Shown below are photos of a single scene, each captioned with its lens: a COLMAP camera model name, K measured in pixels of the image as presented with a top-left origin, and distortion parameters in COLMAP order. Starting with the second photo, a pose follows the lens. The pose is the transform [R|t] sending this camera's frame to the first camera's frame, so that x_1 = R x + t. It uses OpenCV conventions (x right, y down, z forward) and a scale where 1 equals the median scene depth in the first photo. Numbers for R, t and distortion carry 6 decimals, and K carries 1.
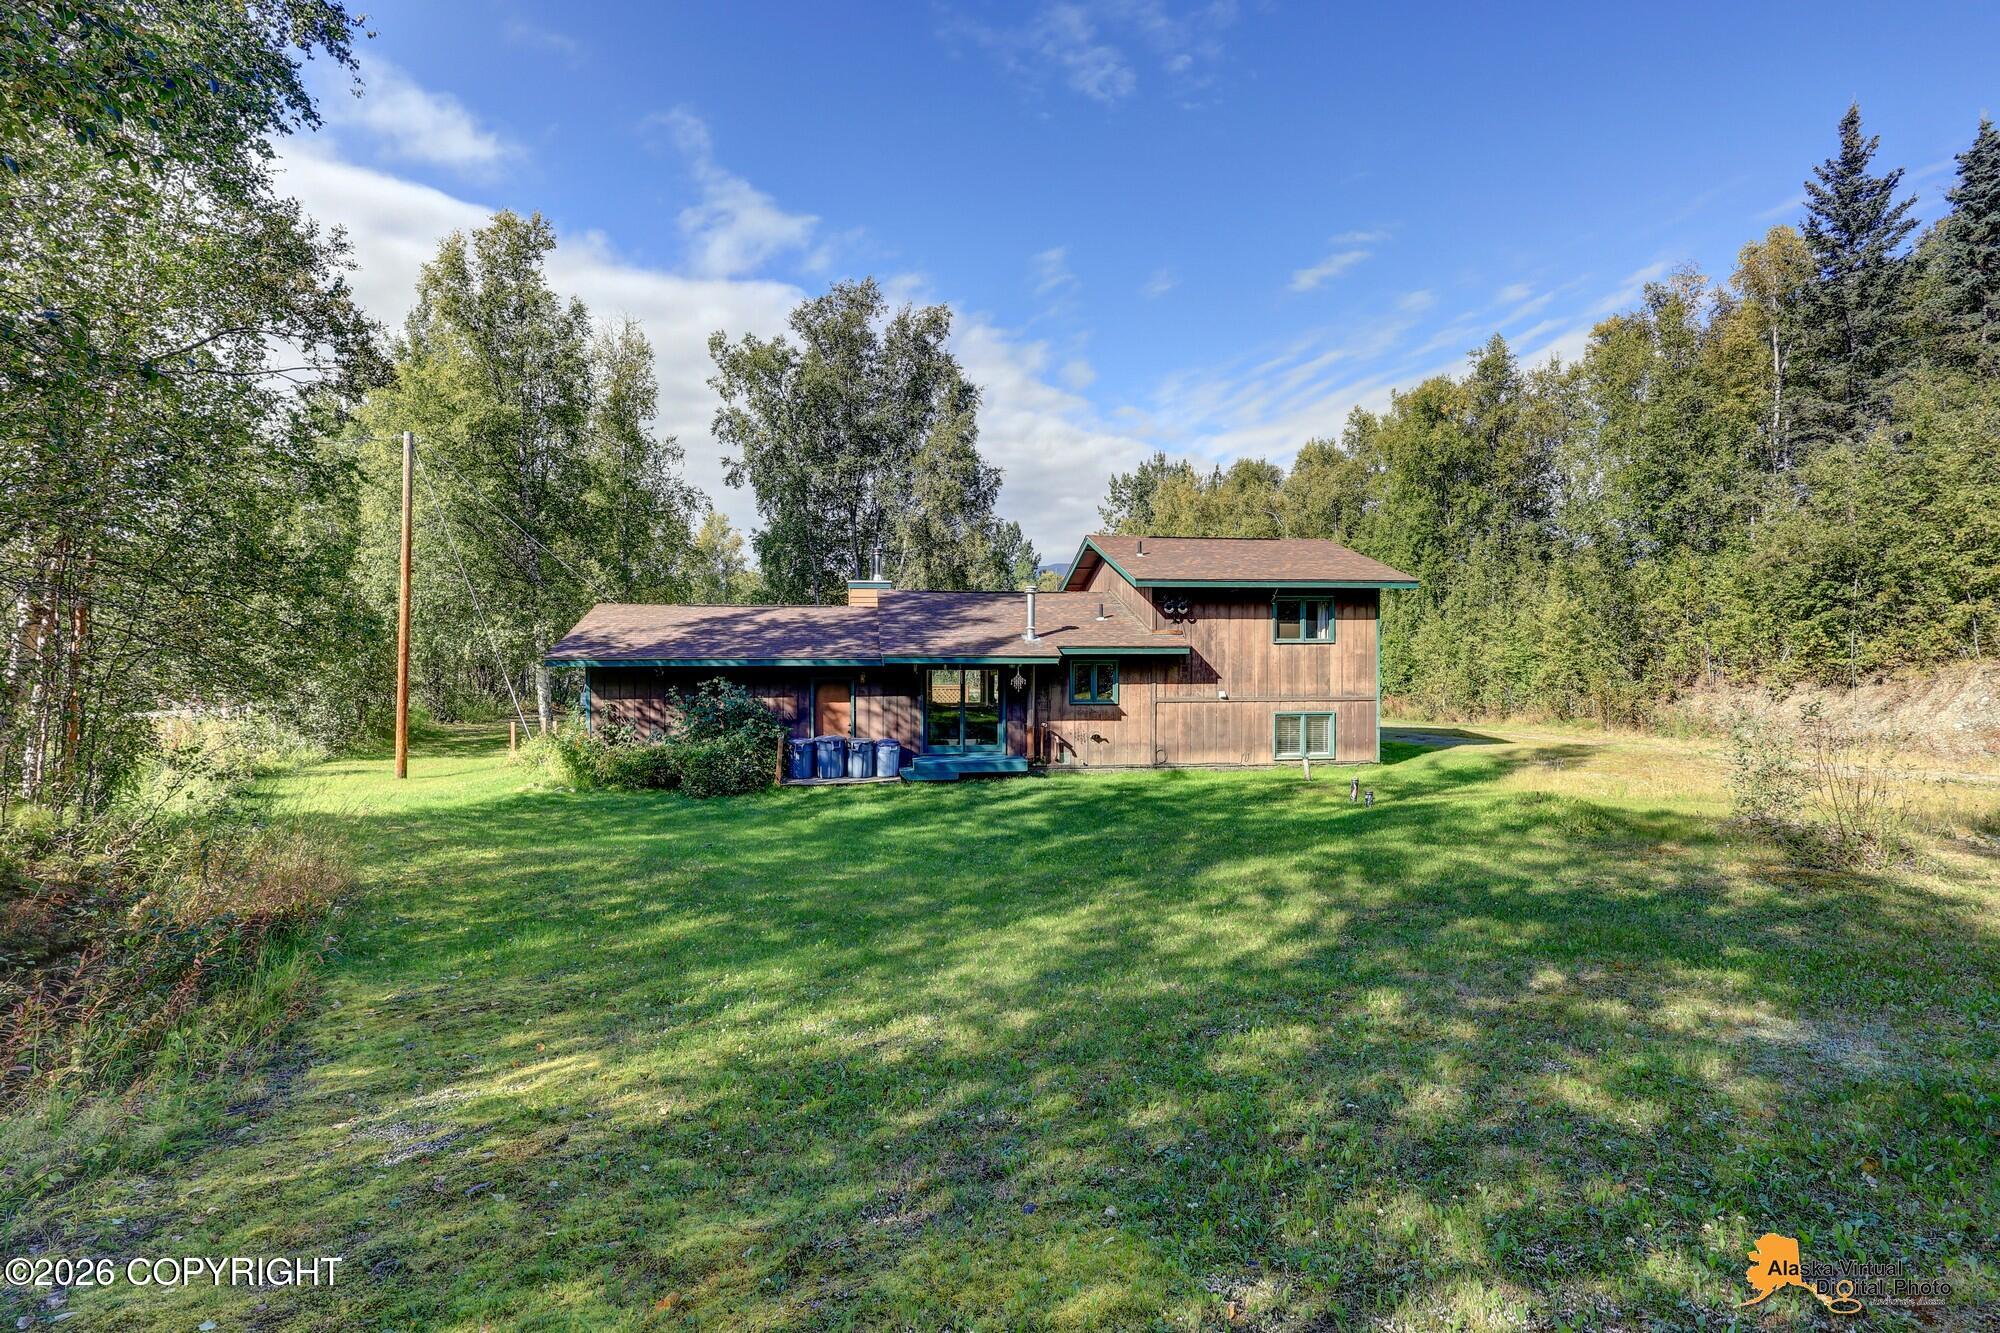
lens RADIAL K [[934.7, 0, 978.3], [0, 934.7, 668.6], [0, 0, 1]] dist [0.001993, -0.000034]
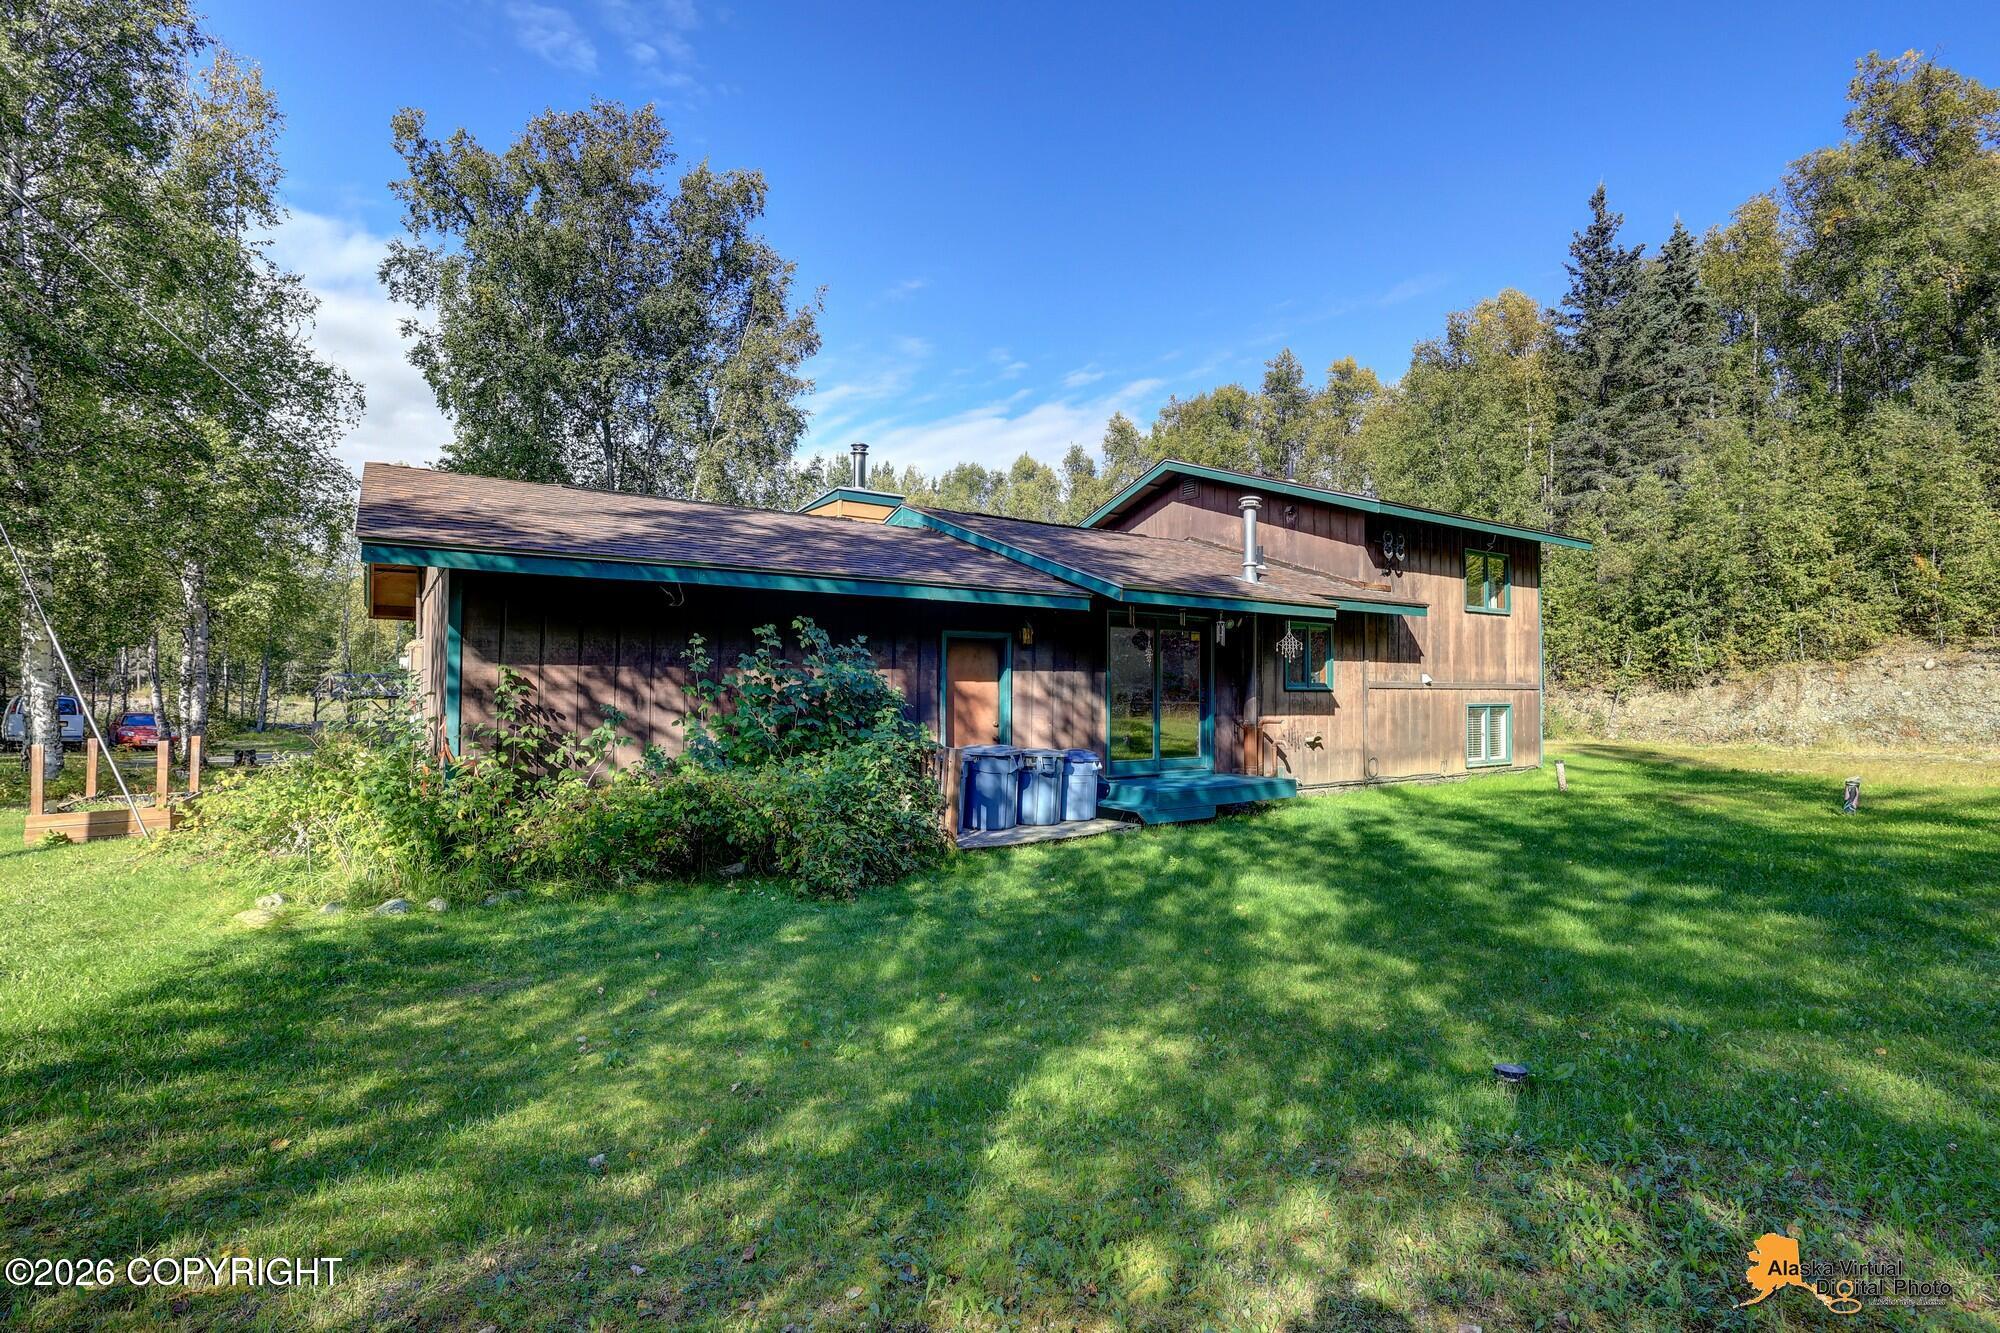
lens RADIAL K [[934.7, 0, 1000.9], [0, 934.7, 664.4], [0, 0, 1]] dist [0.001993, -0.000034]
pose [[0.894750, 0.018064, 0.446201, -0.357746], [-0.002555, 0.999372, -0.035335, 0.043850], [-0.446560, 0.030476, 0.894235, 0.512803]]
